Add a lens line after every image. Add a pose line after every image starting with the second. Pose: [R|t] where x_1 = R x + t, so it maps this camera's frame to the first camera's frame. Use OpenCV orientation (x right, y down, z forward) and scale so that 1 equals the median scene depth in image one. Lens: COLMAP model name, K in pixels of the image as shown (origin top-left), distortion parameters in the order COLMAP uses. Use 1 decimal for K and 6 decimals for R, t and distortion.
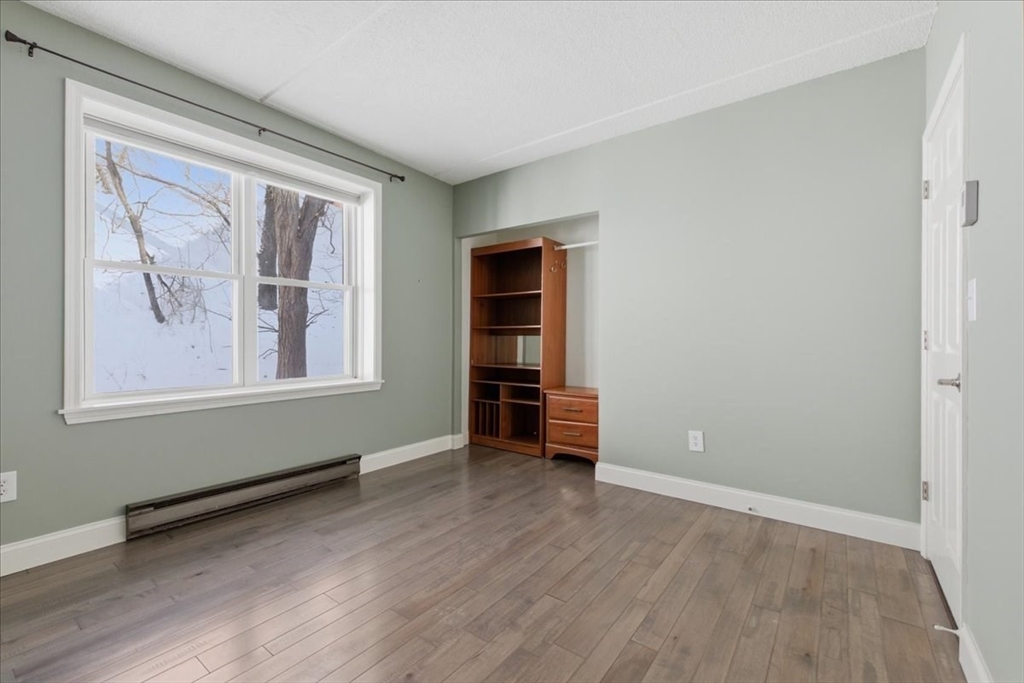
lens RADIAL K [[446.1, 0, 511.4], [0, 446.1, 341.3], [0, 0, 1]] dist [0.016132, -0.001320]
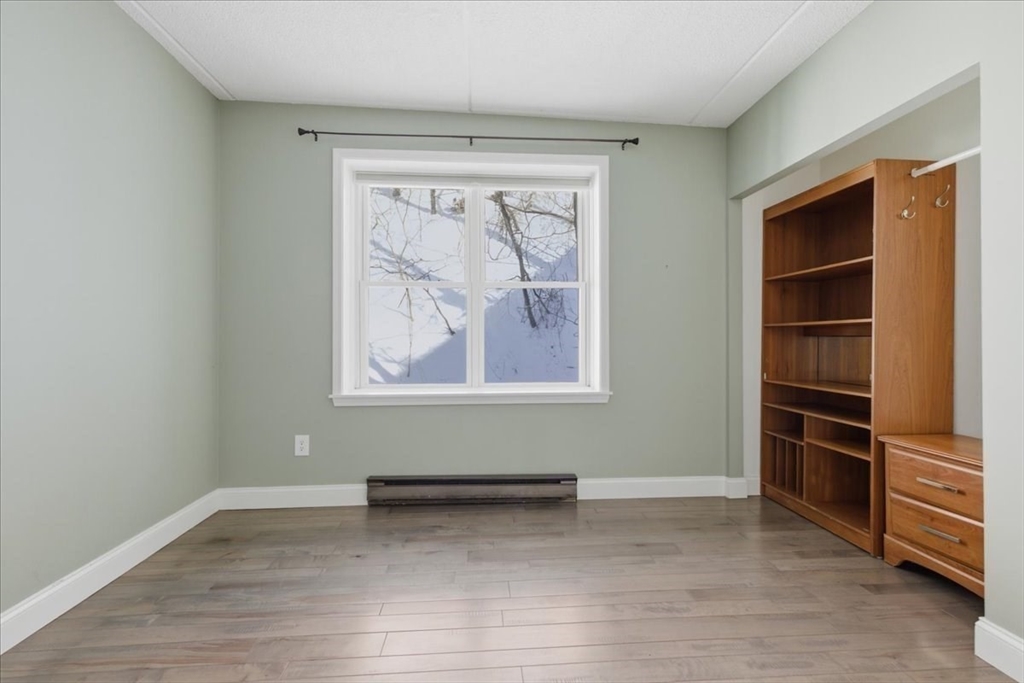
lens RADIAL K [[446.1, 0, 511.3], [0, 446.1, 337.7], [0, 0, 1]] dist [0.016132, -0.001320]
pose [[0.653435, -0.003554, -0.756974, 0.214437], [-0.003964, 0.999959, -0.008116, -0.005997], [0.756972, 0.008304, 0.653395, 0.313849]]
